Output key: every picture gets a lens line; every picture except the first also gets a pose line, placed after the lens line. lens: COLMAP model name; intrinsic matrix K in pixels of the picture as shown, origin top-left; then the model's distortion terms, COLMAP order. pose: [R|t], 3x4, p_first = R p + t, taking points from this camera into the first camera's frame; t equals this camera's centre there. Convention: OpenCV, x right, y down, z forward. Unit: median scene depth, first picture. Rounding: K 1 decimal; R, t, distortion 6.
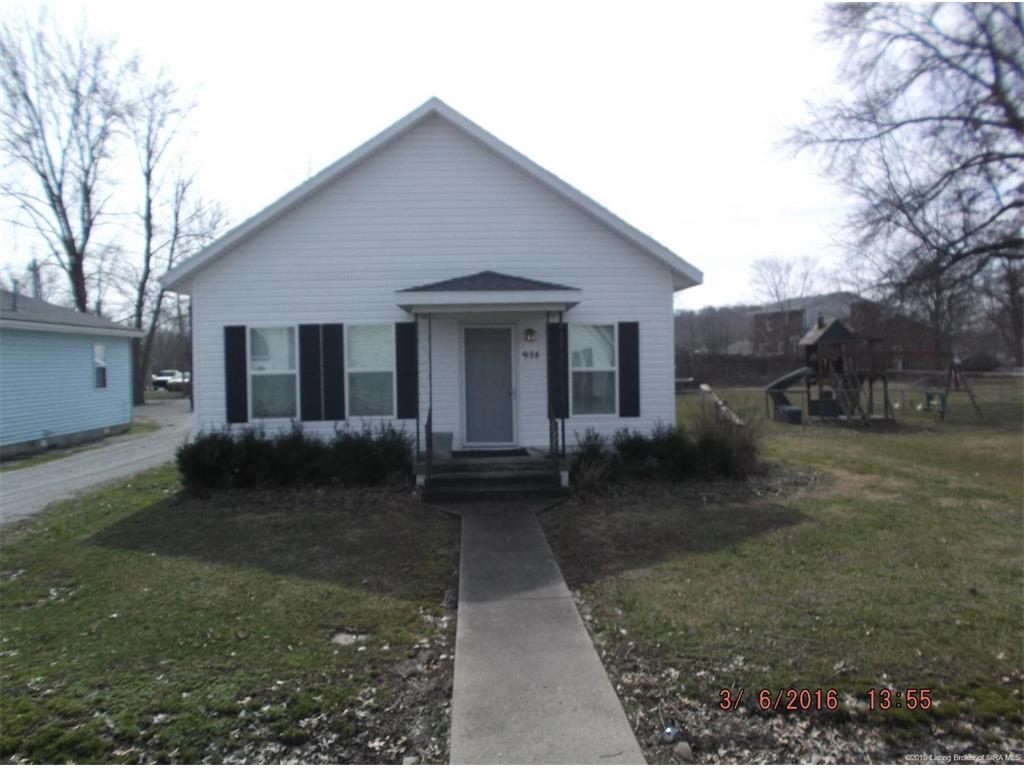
lens RADIAL K [[830.8, 0, 513.3], [0, 830.8, 382.2], [0, 0, 1]] dist [-0.039093, -0.003580]
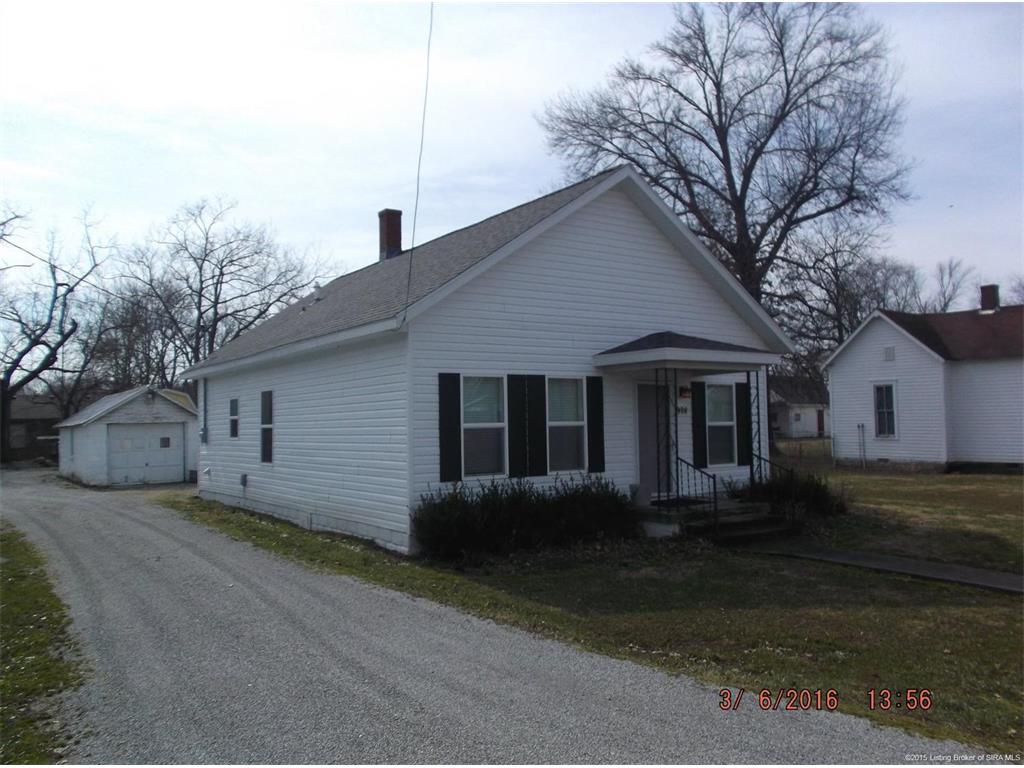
lens RADIAL K [[830.8, 0, 512.1], [0, 830.8, 386.3], [0, 0, 1]] dist [-0.039093, -0.003580]
pose [[0.861584, 0.027994, 0.506842, -0.725741], [0.012291, 0.997035, -0.075962, 0.015129], [-0.507466, 0.071677, 0.858685, 0.185066]]
